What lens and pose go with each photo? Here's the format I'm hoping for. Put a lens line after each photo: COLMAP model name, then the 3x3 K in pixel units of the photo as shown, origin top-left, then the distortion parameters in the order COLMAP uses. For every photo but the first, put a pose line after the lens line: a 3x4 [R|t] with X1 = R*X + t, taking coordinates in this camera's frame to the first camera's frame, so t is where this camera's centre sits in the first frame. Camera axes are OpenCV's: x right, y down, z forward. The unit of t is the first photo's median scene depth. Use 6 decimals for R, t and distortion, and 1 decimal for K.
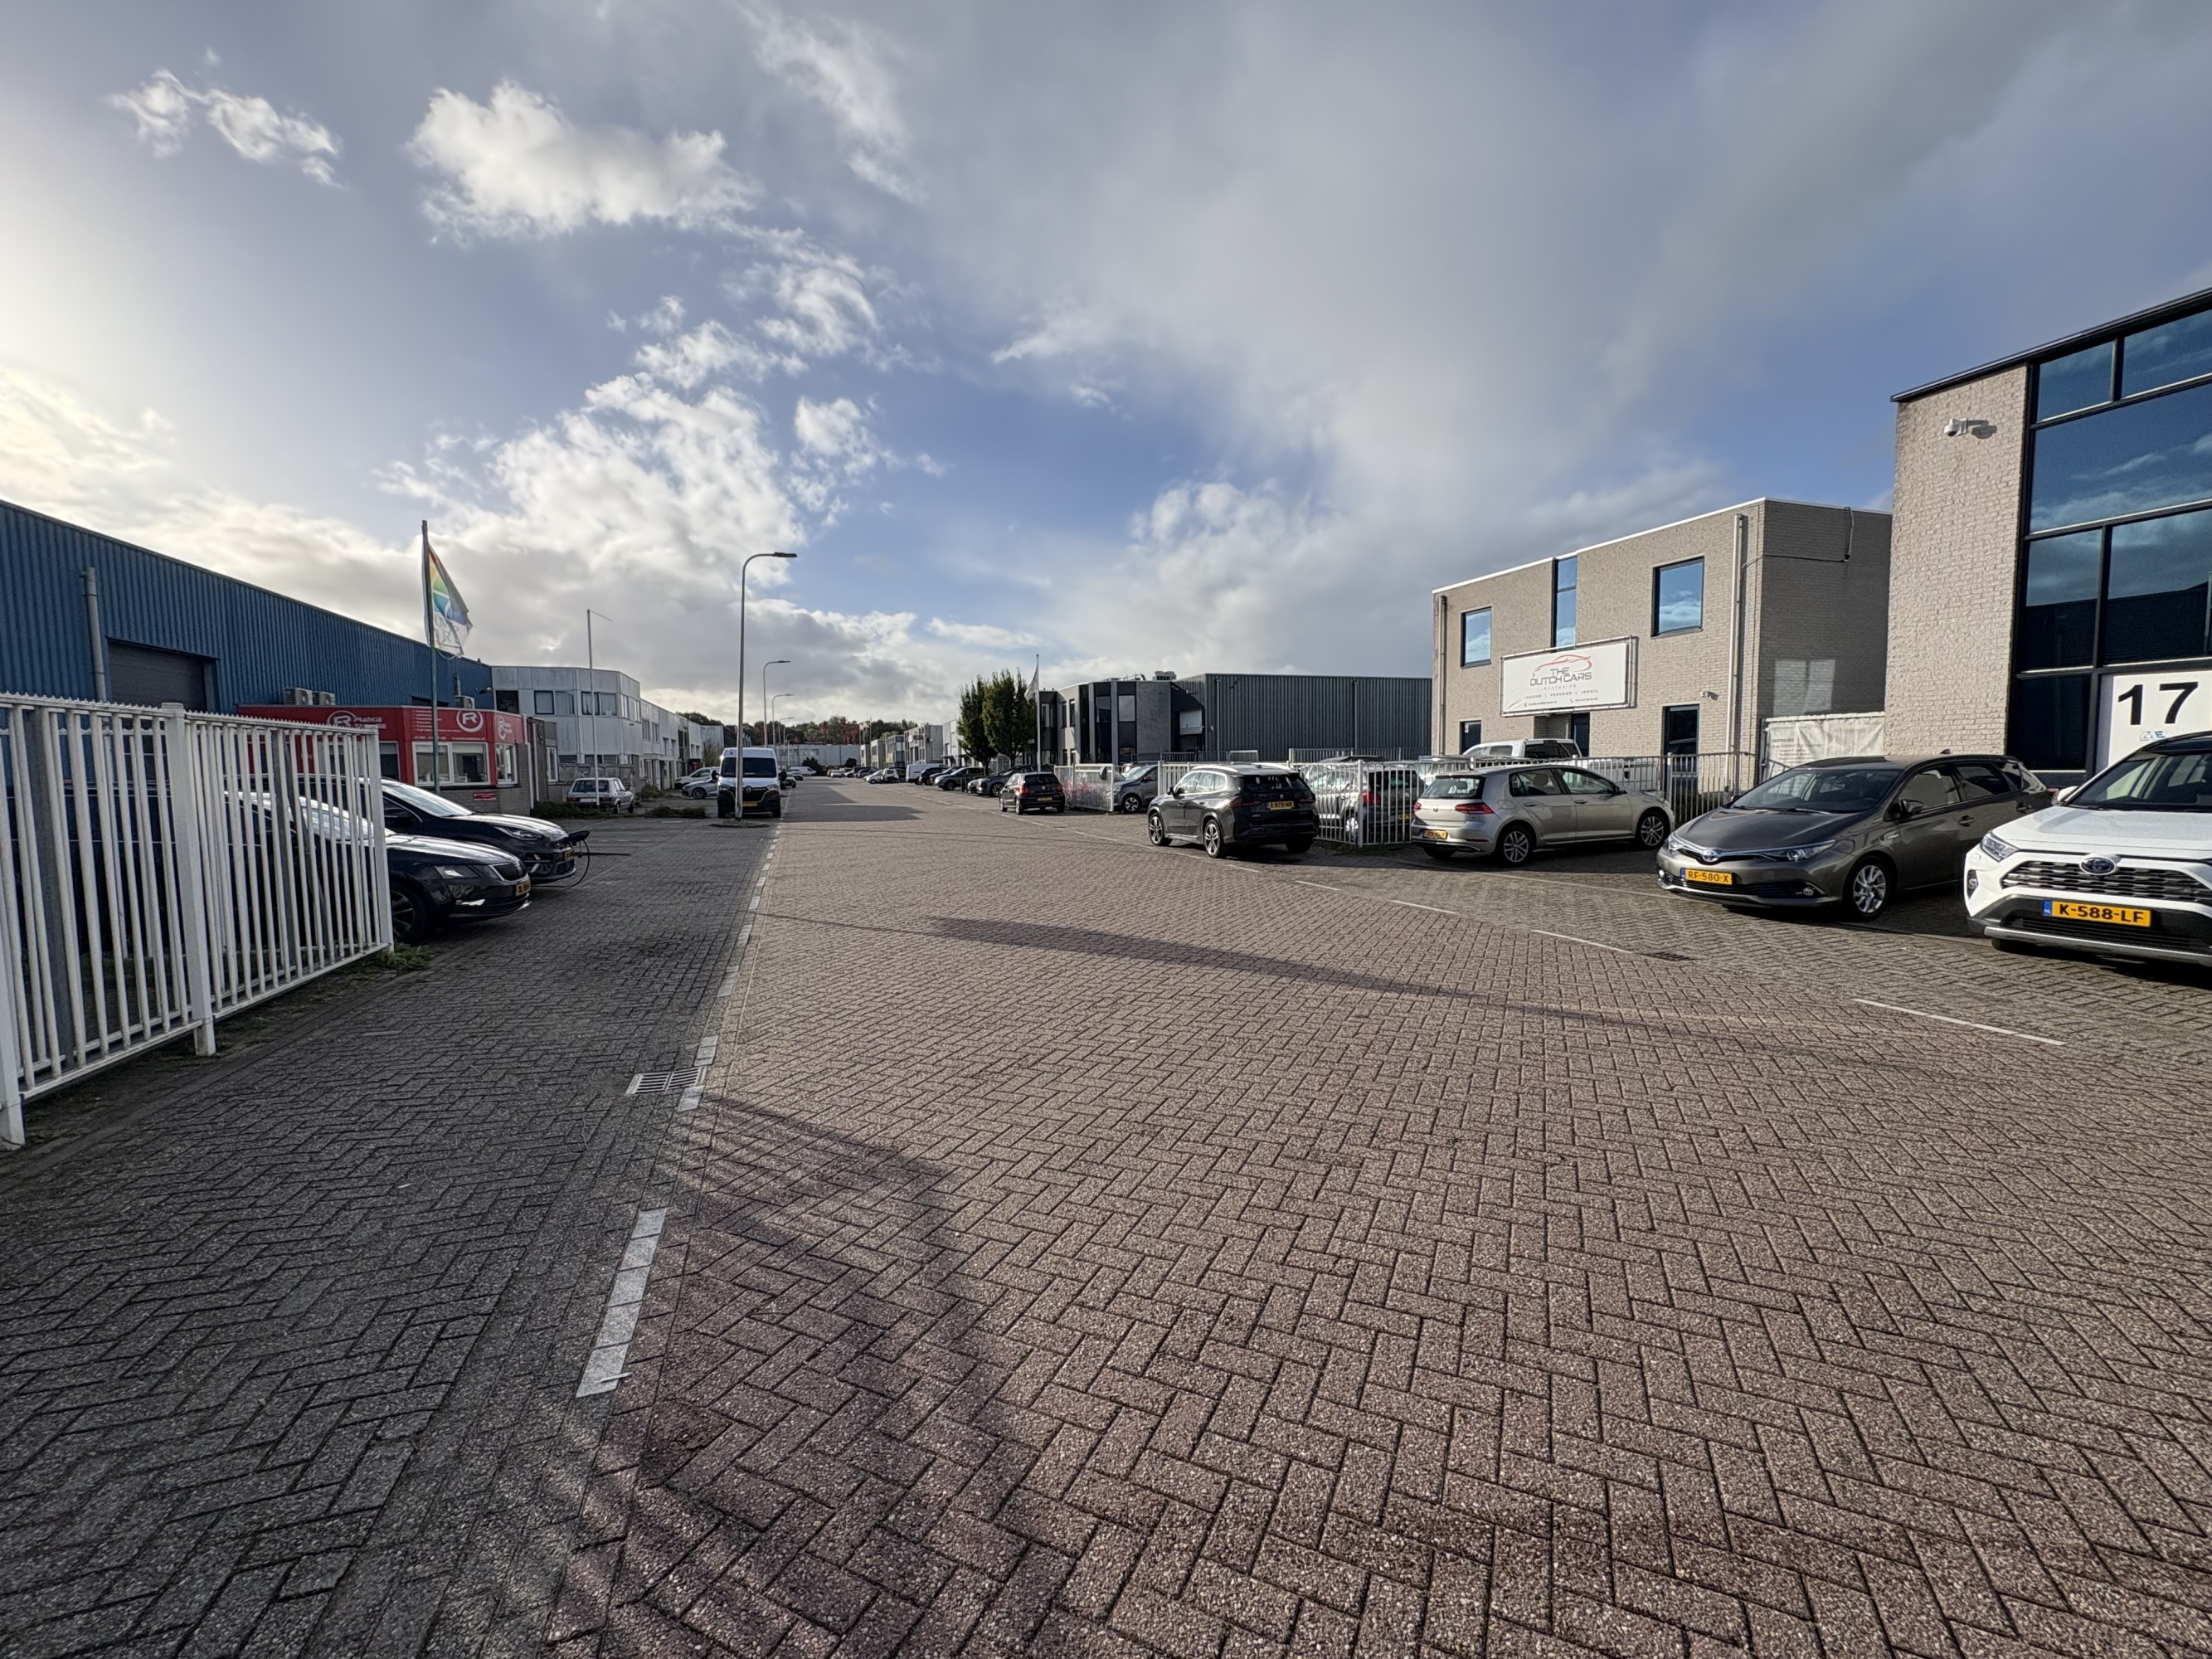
lens RADIAL K [[883.9, 0, 1092.3], [0, 883.9, 827.5], [0, 0, 1]] dist [-0.000835, -0.000407]
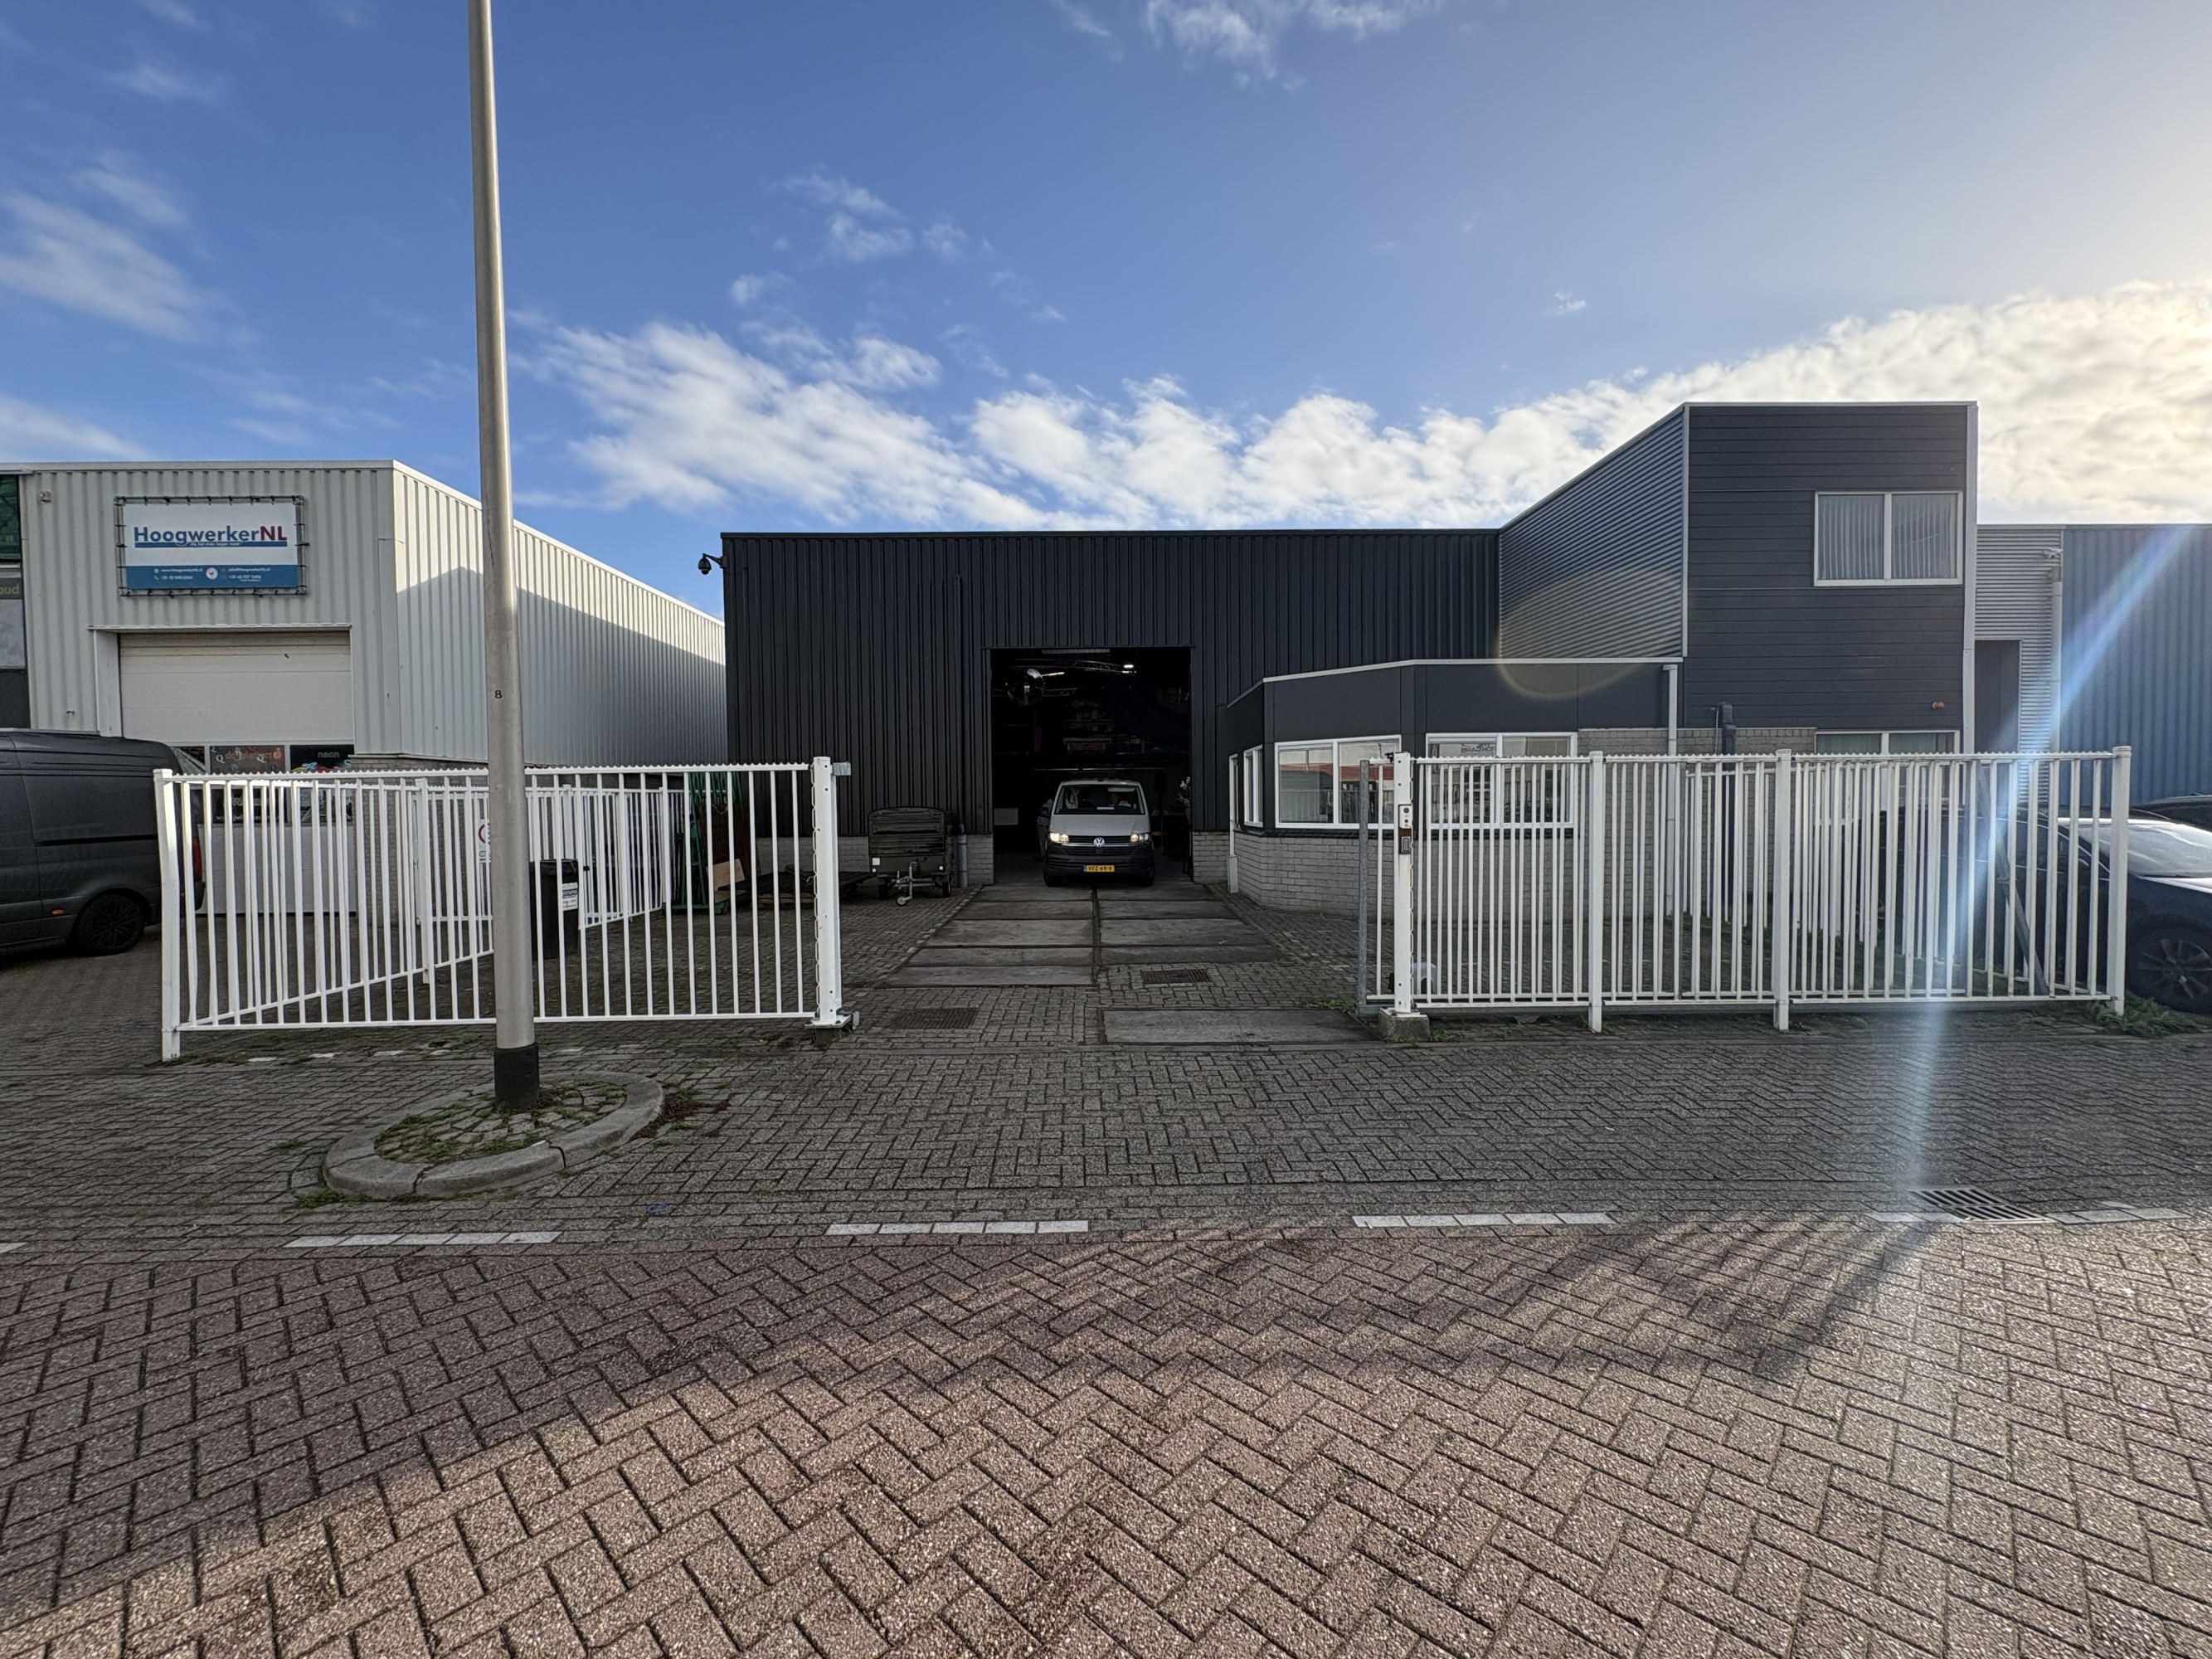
lens RADIAL K [[883.9, 0, 1106.9], [0, 883.9, 830.2], [0, 0, 1]] dist [-0.000835, -0.000407]
pose [[-0.294415, 0.046497, -0.954546, 0.668178], [-0.051021, 0.996627, 0.064283, -0.077771], [0.954315, 0.067628, -0.291050, 0.657763]]
